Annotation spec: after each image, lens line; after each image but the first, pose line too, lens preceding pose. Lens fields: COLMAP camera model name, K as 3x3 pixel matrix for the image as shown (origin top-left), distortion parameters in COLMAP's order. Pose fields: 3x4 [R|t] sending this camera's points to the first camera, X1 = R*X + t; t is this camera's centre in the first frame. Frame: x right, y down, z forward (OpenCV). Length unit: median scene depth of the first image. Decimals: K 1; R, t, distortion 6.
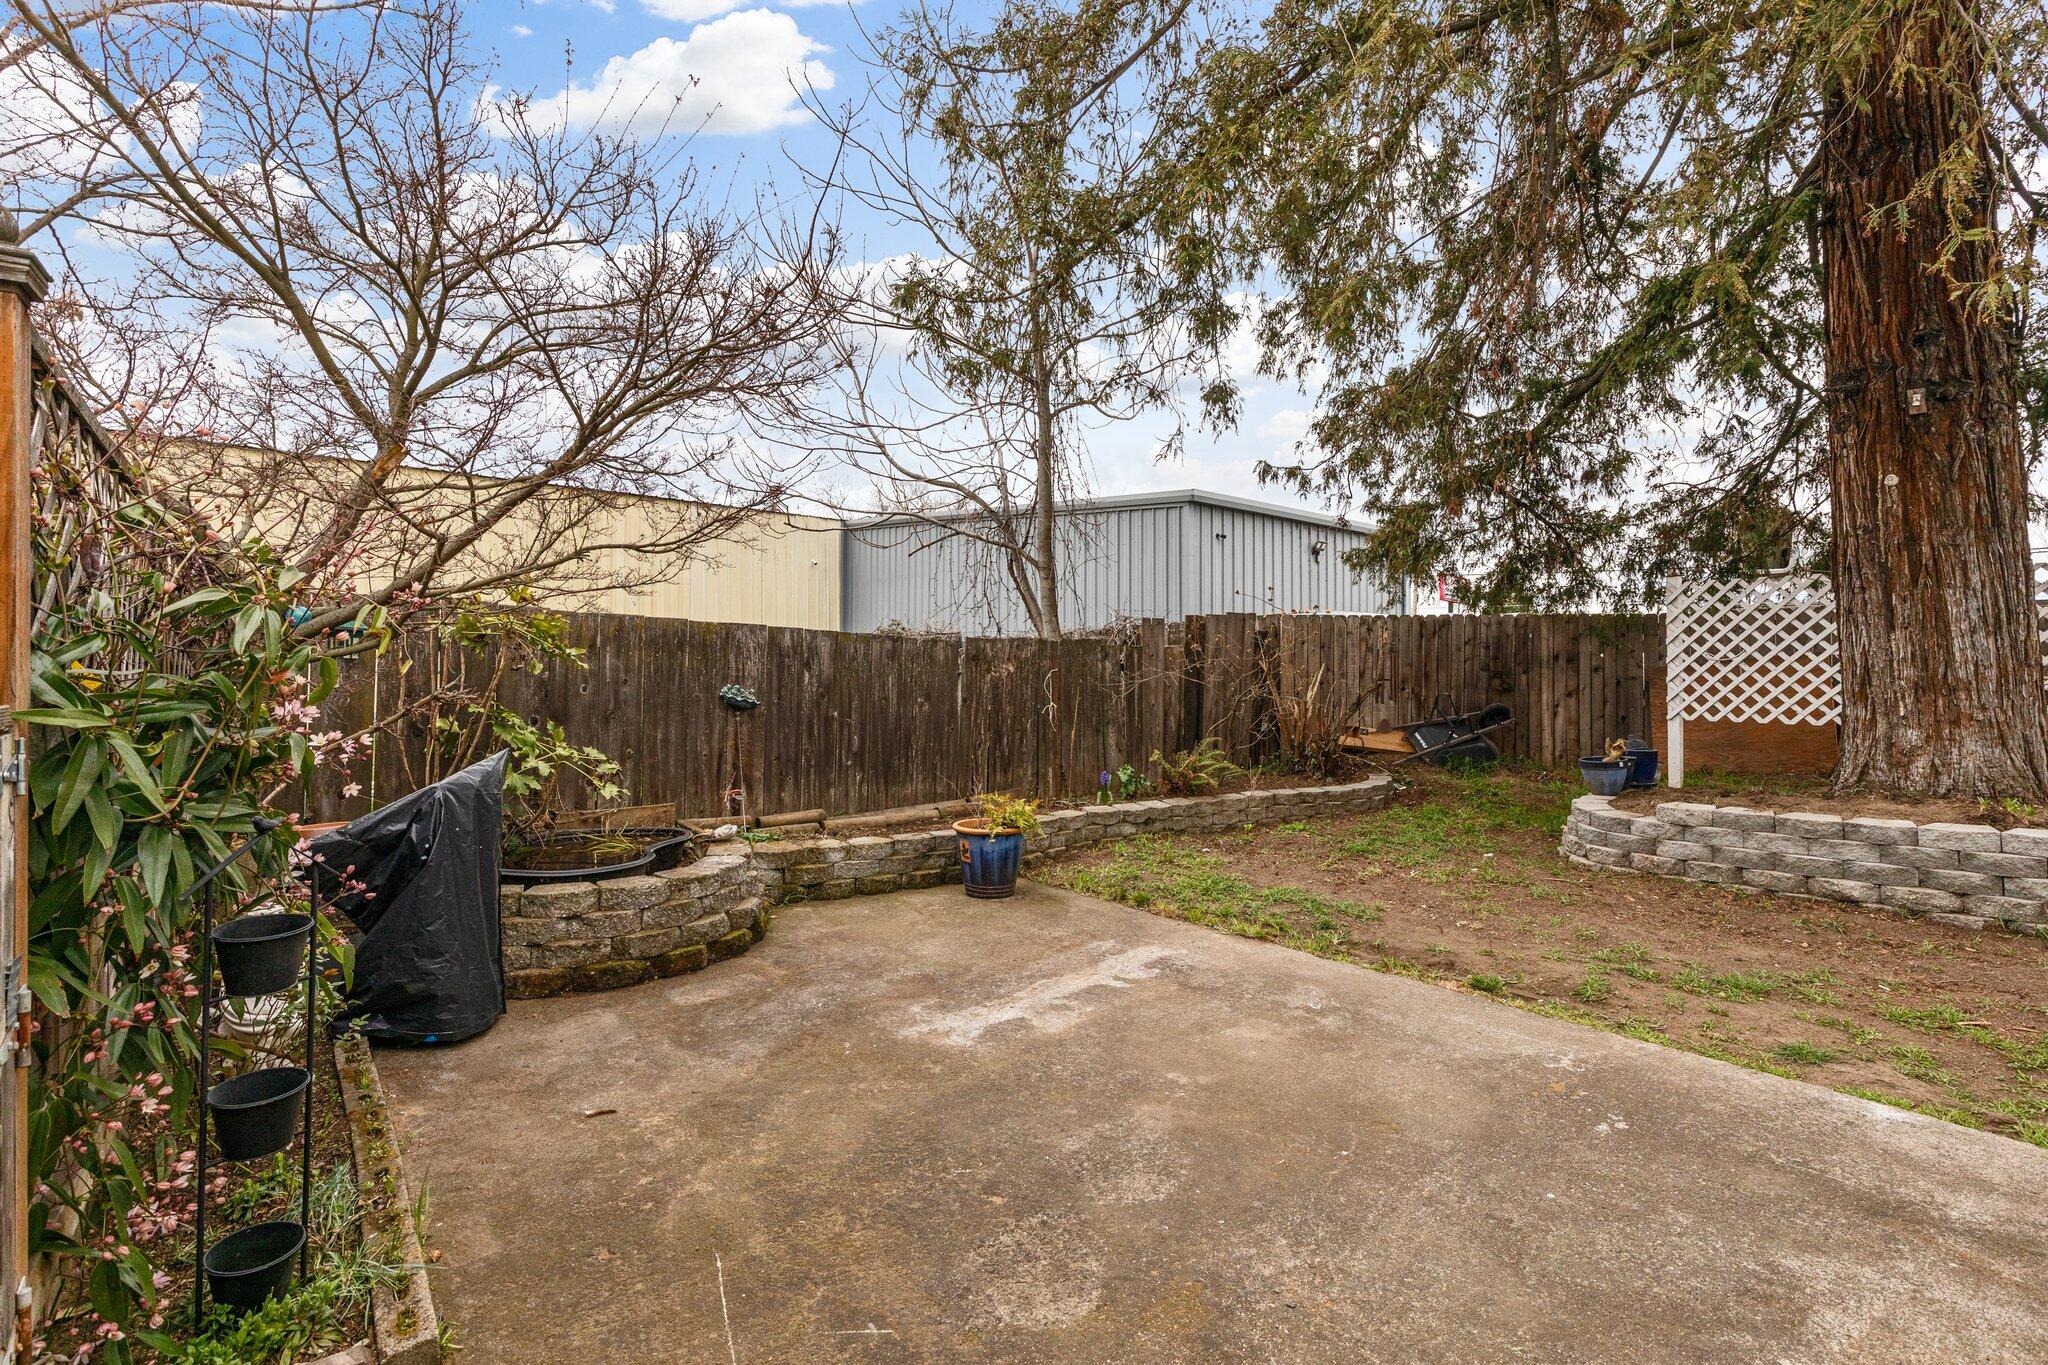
lens RADIAL K [[919.5, 0, 1035.8], [0, 919.5, 668.4], [0, 0, 1]] dist [0.001570, -0.000299]
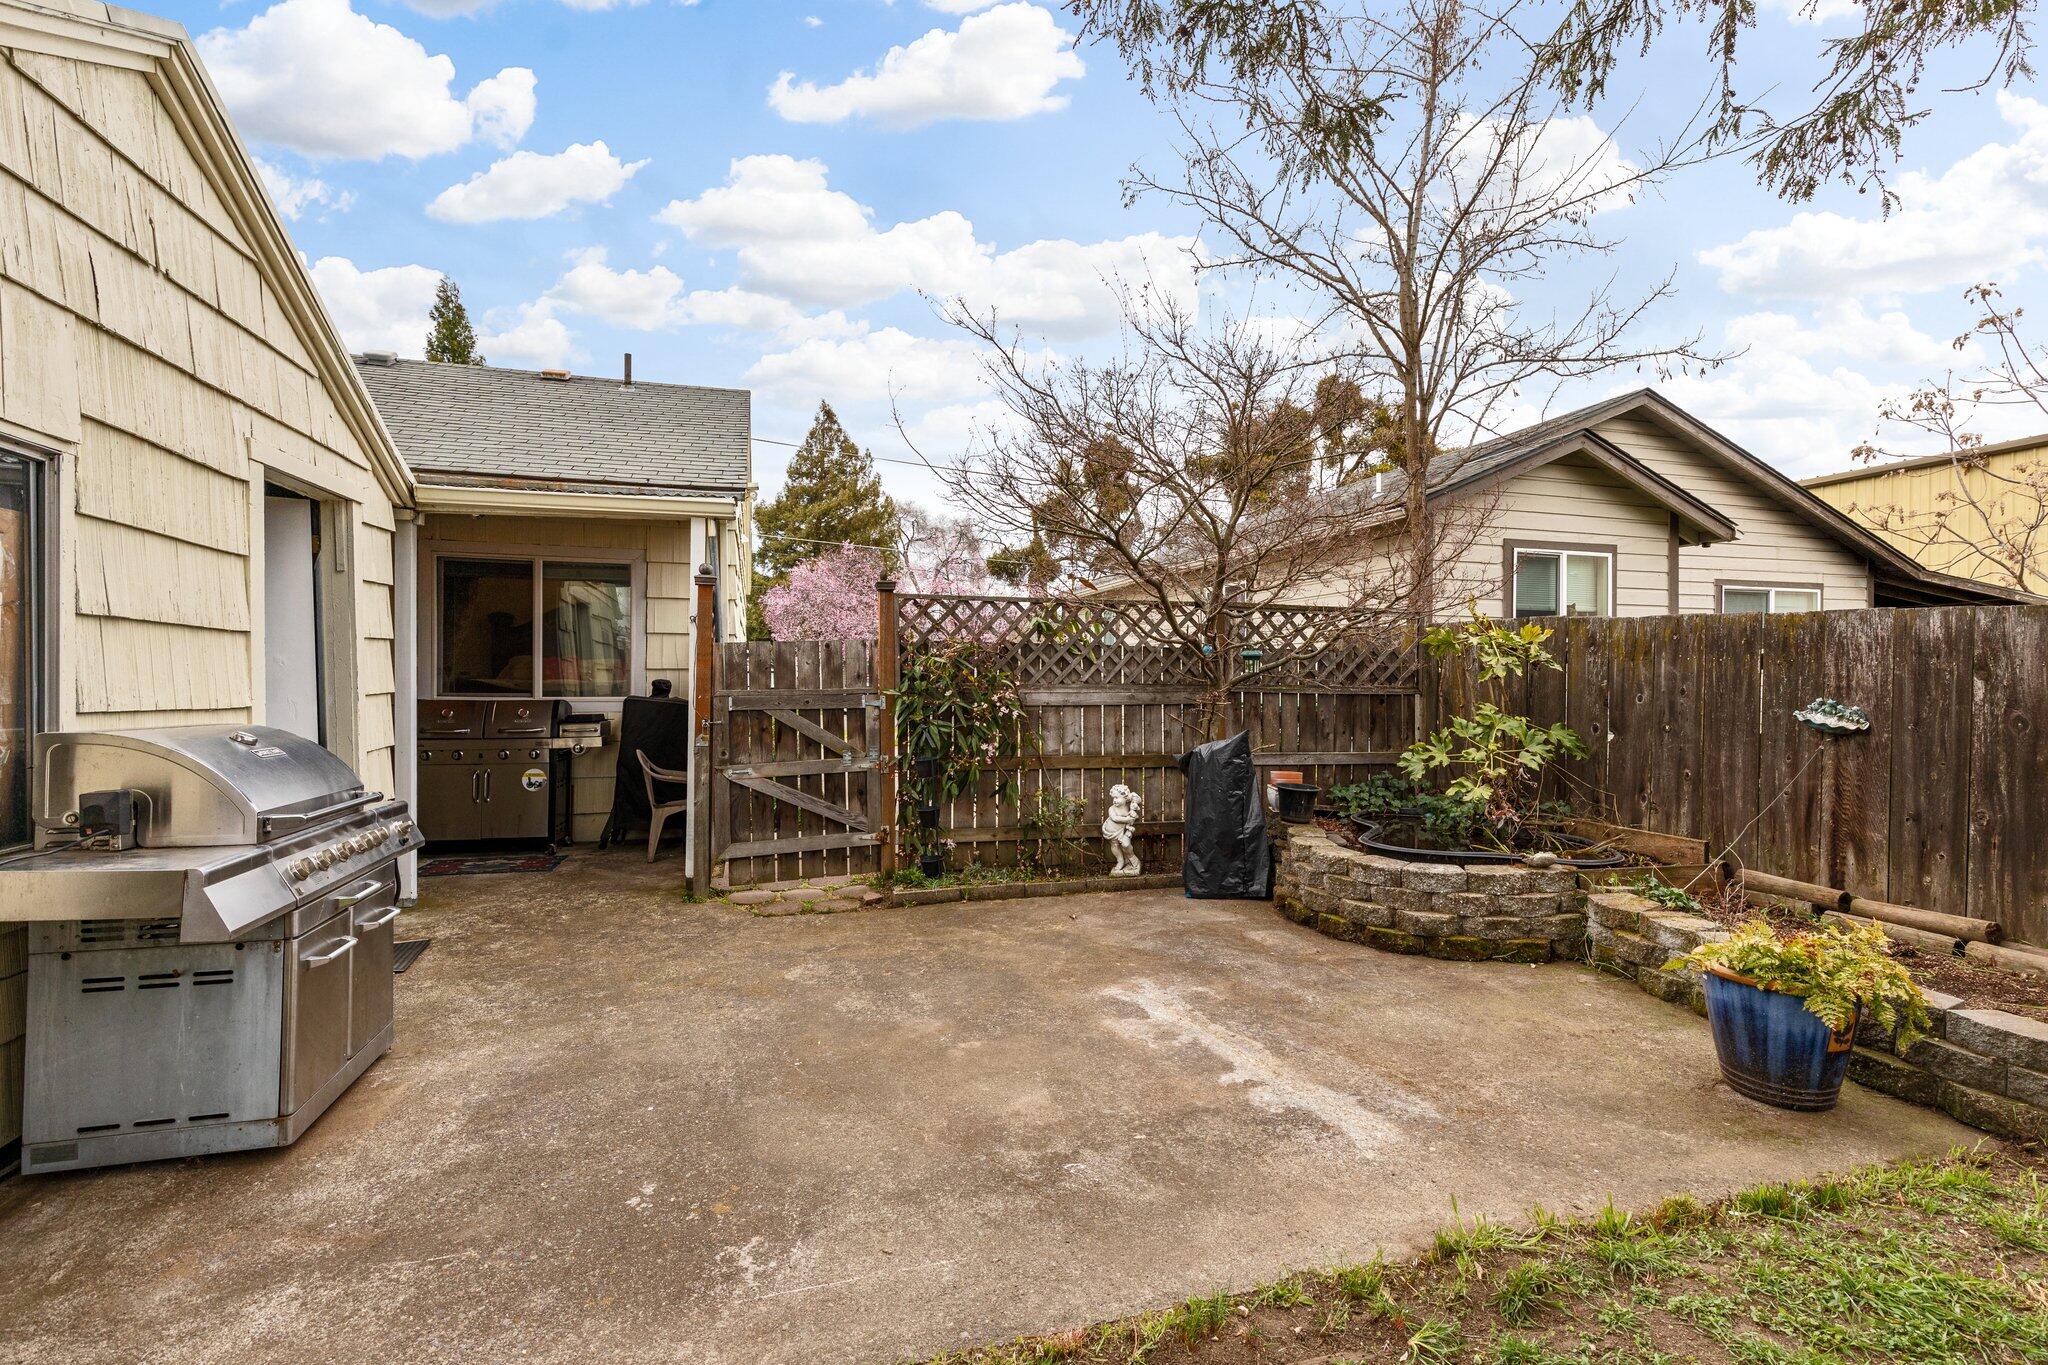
lens RADIAL K [[919.5, 0, 1035.8], [0, 919.5, 668.4], [0, 0, 1]] dist [0.001570, -0.000299]
pose [[-0.384600, -0.006361, -0.923062, 0.906302], [0.003422, 0.999960, -0.008317, -0.002194], [0.923077, -0.006357, -0.384562, 1.179291]]
